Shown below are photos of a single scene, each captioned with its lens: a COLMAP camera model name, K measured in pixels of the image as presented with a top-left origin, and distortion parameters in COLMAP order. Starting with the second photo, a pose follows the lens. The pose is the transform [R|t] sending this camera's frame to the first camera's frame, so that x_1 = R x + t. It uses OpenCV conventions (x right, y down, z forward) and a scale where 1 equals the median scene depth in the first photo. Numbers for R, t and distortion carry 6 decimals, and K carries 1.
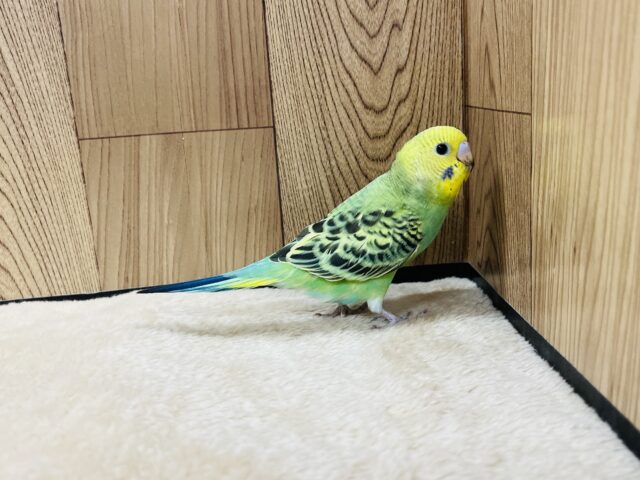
lens RADIAL K [[609.5, 0, 334.5], [0, 609.5, 223.1], [0, 0, 1]] dist [0.010930, 0.009046]
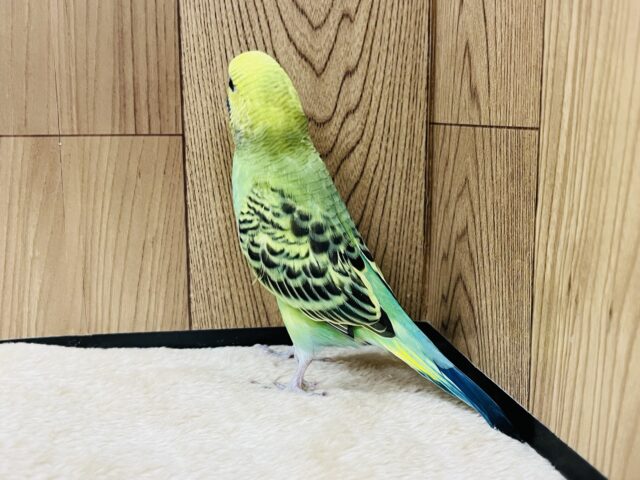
lens RADIAL K [[668.9, 0, 294.0], [0, 668.9, 241.7], [0, 0, 1]] dist [-0.001174, -0.041198]
pose [[0.994101, 0.043200, 0.099480, -0.039304], [-0.039120, 0.998326, -0.042605, 0.005410], [-0.101154, 0.038462, 0.994127, 0.161712]]
